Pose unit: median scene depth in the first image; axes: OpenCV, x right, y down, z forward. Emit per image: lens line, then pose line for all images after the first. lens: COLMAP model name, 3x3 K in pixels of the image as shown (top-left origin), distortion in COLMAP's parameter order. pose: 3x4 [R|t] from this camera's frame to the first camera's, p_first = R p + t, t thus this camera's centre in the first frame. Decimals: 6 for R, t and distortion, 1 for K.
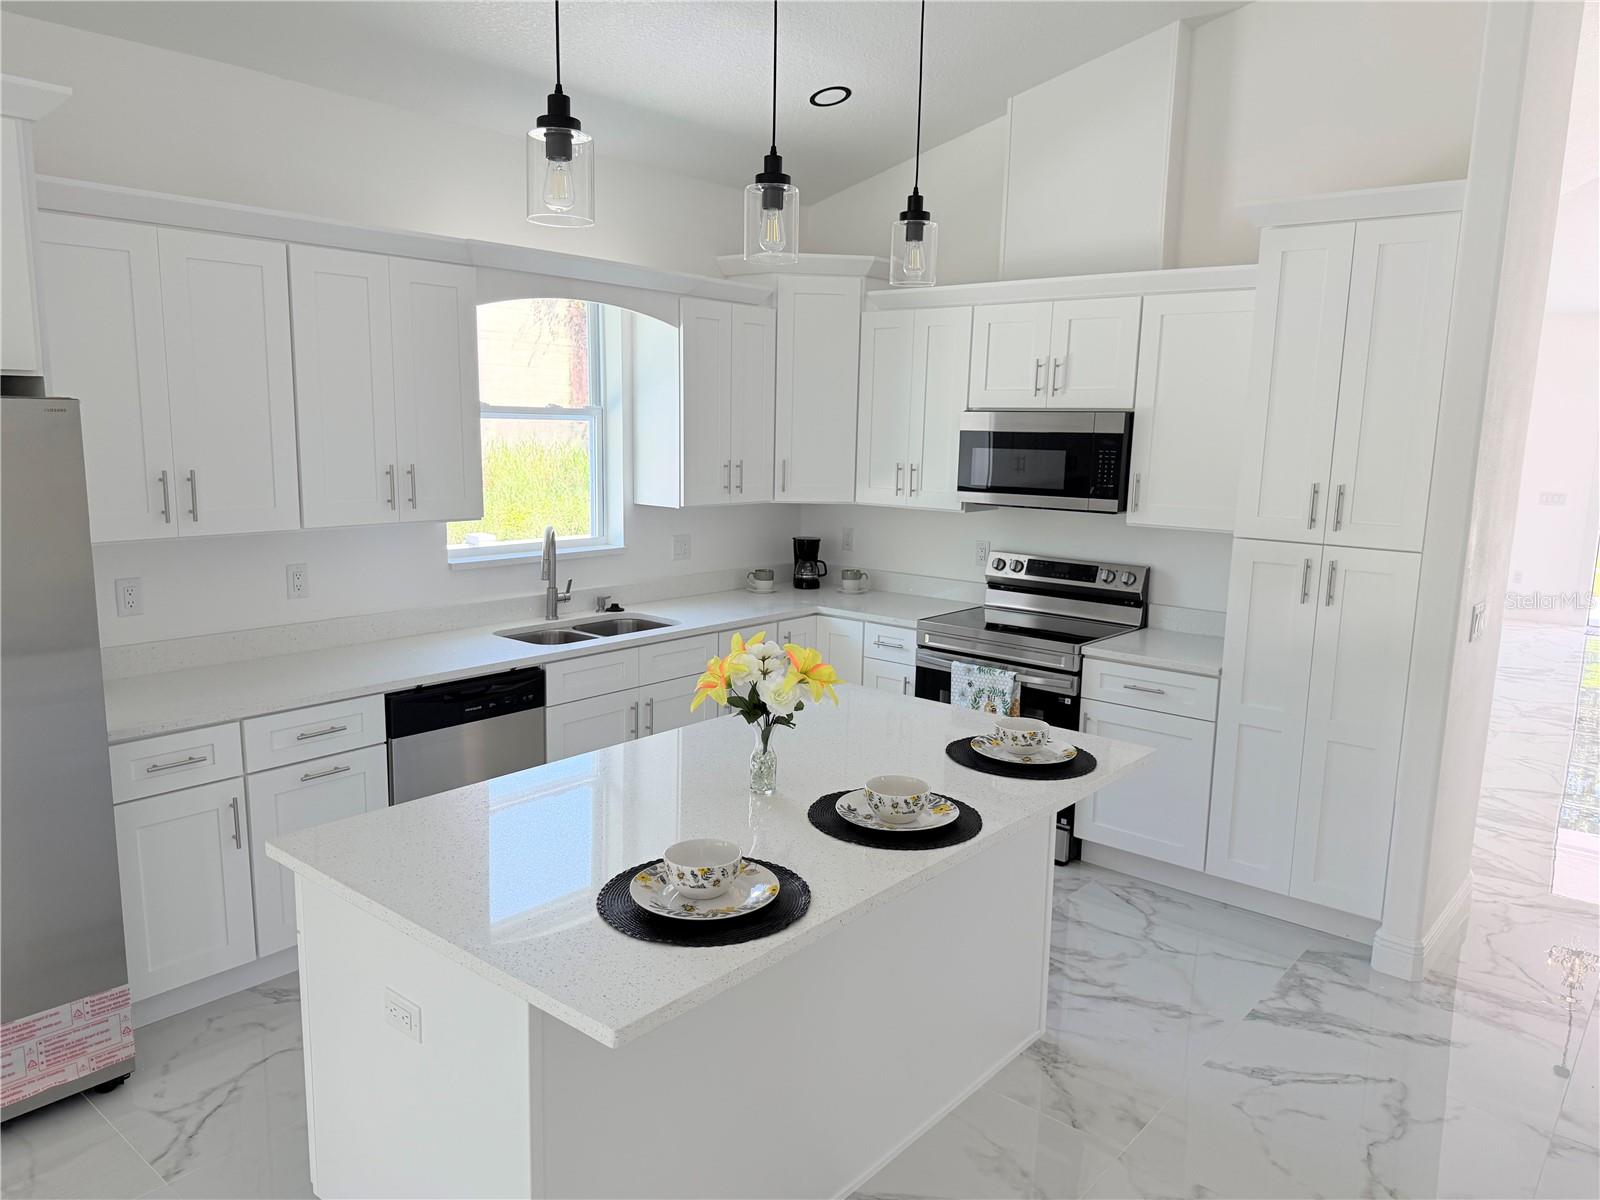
lens RADIAL K [[1130.6, 0, 802.3], [0, 1130.6, 612.6], [0, 0, 1]] dist [0.063085, -0.078057]
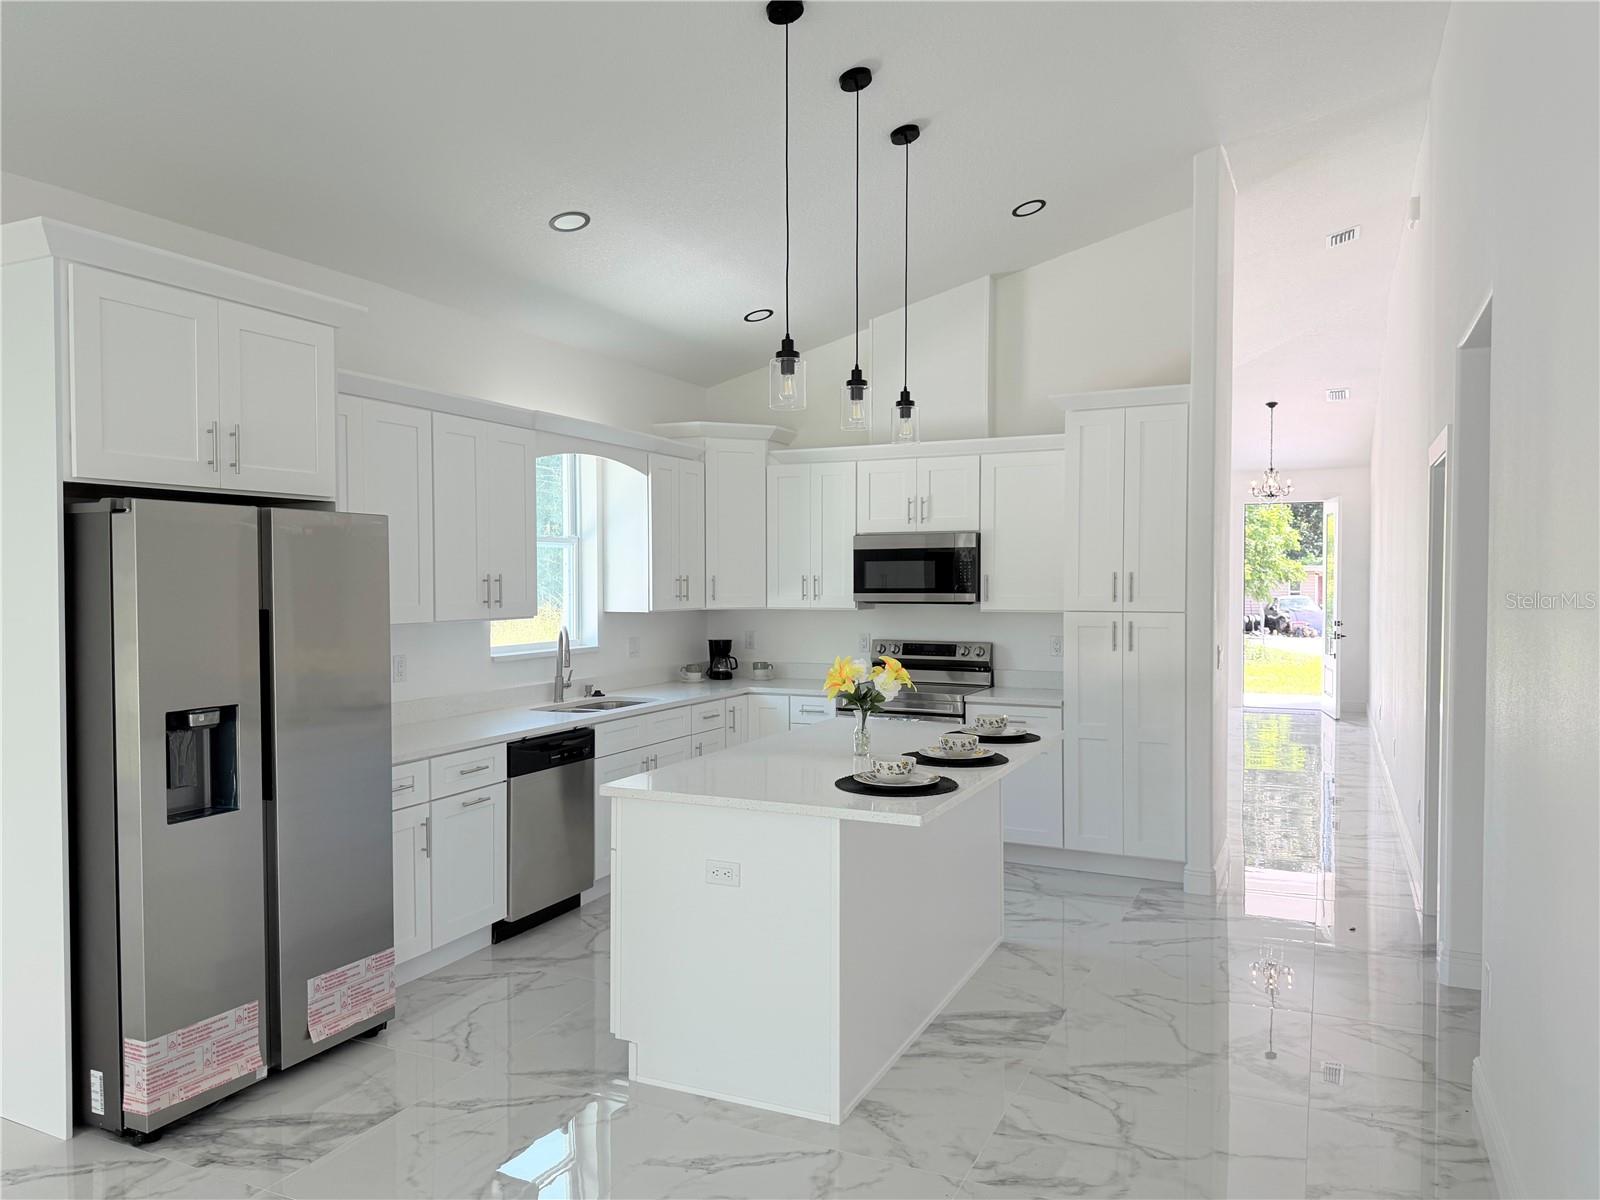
lens RADIAL K [[1130.6, 0, 796.6], [0, 1130.6, 603.9], [0, 0, 1]] dist [0.063085, -0.078057]
pose [[0.965340, -0.028846, 0.259396, -0.342189], [0.066250, 0.988404, -0.136634, 0.103466], [-0.252447, 0.149083, 0.956057, -0.328548]]
